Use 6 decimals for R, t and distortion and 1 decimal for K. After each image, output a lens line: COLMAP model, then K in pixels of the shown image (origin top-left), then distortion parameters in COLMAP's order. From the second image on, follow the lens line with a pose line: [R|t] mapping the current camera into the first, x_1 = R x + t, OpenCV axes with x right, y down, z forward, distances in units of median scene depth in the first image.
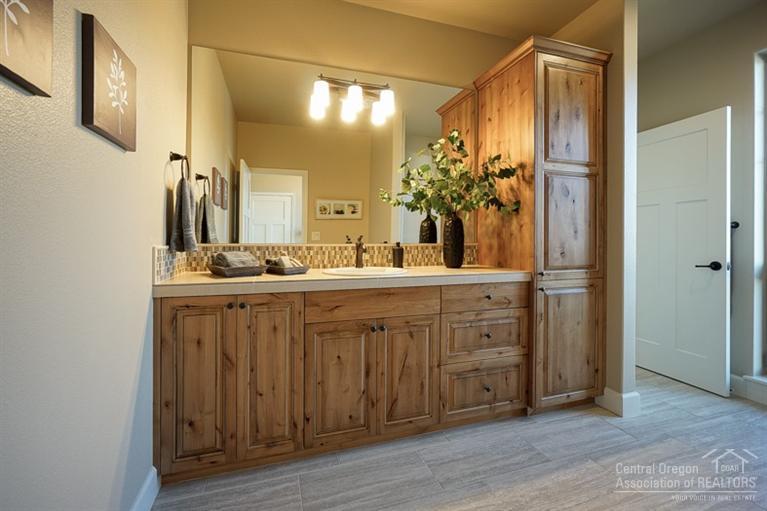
lens RADIAL K [[344.0, 0, 383.1], [0, 344.0, 216.9], [0, 0, 1]] dist [-0.000681, 0.000345]
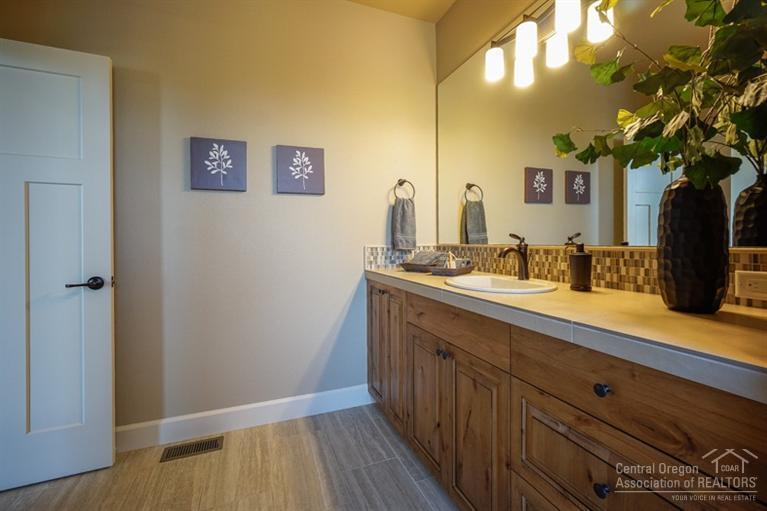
lens RADIAL K [[335.6, 0, 384.8], [0, 335.6, 246.5], [0, 0, 1]] dist [-0.000940, -0.000001]
pose [[0.071220, 0.001484, -0.997460, 0.679442], [0.055551, 0.998441, 0.005452, 0.071091], [0.995913, -0.055798, 0.071026, 0.787962]]
